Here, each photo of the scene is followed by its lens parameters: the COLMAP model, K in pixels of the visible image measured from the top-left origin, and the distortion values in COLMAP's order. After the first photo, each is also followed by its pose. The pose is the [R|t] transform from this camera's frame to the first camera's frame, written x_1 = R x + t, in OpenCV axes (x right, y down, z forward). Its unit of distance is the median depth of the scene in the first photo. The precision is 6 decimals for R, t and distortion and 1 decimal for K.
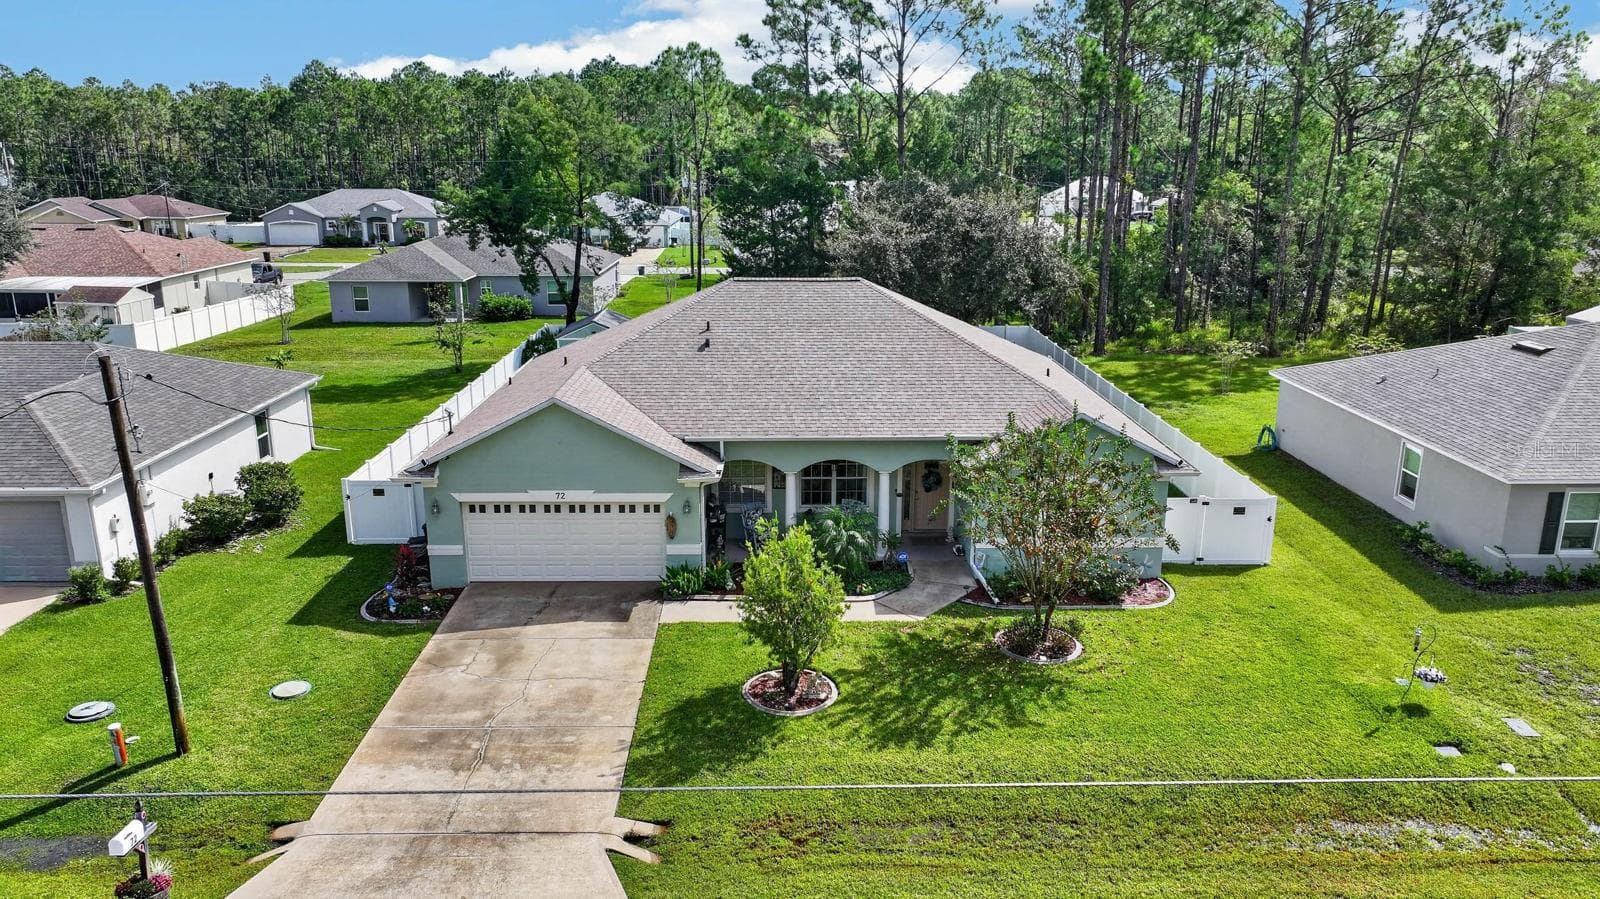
lens RADIAL K [[1133.8, 0, 806.7], [0, 1133.8, 448.5], [0, 0, 1]] dist [-0.009990, 0.023755]
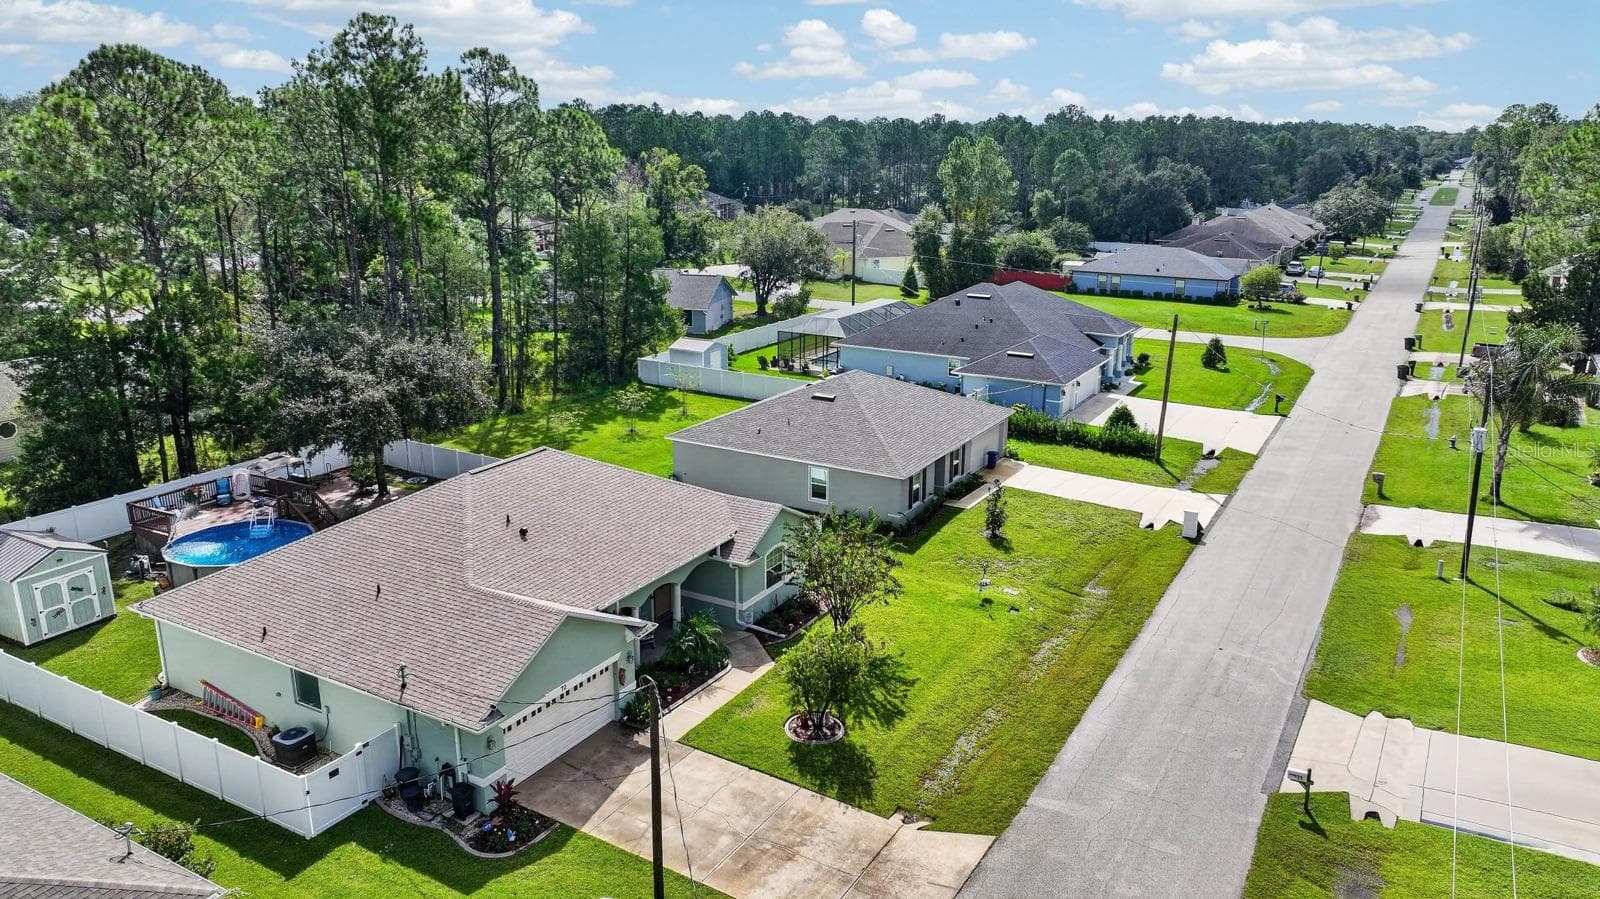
lens RADIAL K [[1133.8, 0, 806.7], [0, 1133.8, 448.5], [0, 0, 1]] dist [-0.009990, 0.023755]
pose [[0.519924, -0.236579, 0.820798, -1.026092], [0.219445, 0.965626, 0.139318, -0.322999], [-0.825544, 0.107685, 0.553968, 0.076520]]
